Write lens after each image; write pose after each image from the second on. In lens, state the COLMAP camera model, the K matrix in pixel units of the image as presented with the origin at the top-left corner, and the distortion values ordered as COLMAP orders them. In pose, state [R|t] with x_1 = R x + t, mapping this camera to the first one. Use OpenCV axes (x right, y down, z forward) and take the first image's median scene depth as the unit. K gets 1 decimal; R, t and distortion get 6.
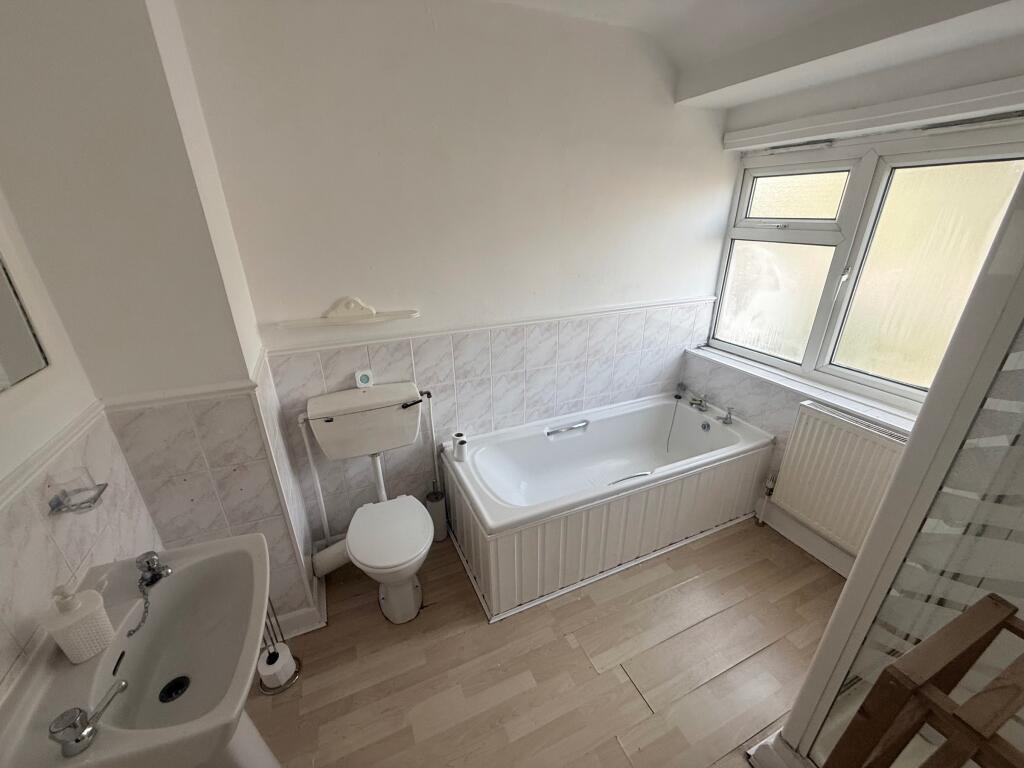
lens RADIAL K [[407.6, 0, 508.4], [0, 407.6, 385.7], [0, 0, 1]] dist [-0.000668, -0.000070]
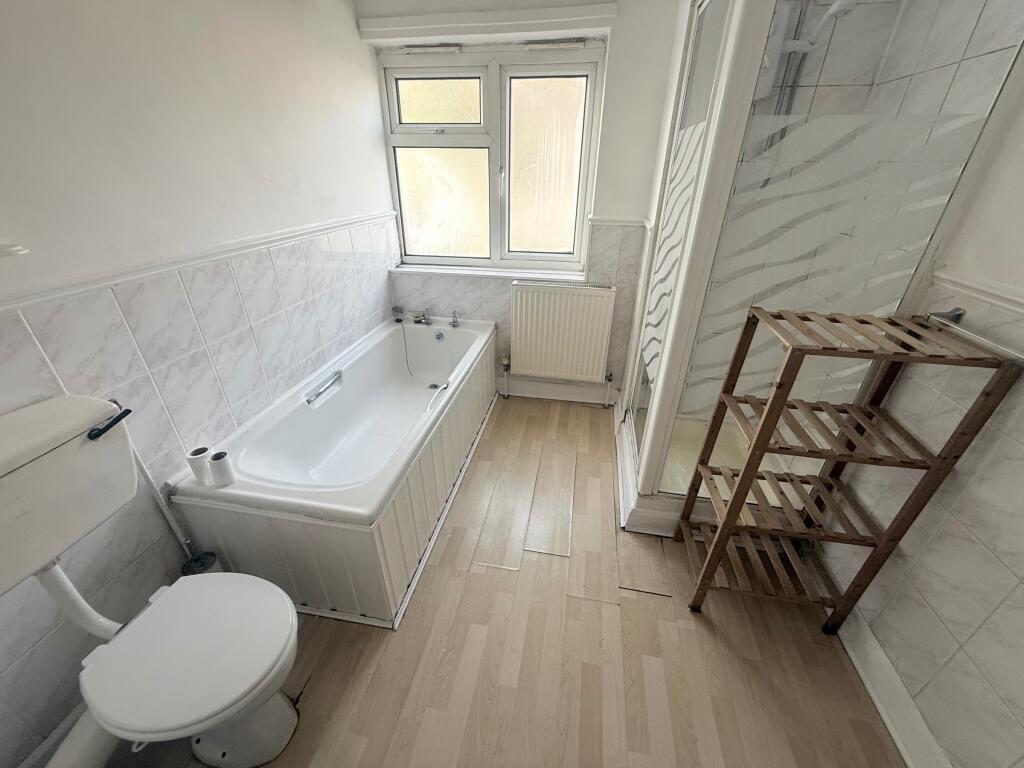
lens RADIAL K [[407.6, 0, 508.4], [0, 407.6, 385.7], [0, 0, 1]] dist [-0.000668, -0.000070]
pose [[0.565822, -0.378504, 0.732517, -0.249926], [0.314134, 0.920363, 0.232919, 0.031078], [-0.762342, 0.098318, 0.639663, 0.229684]]
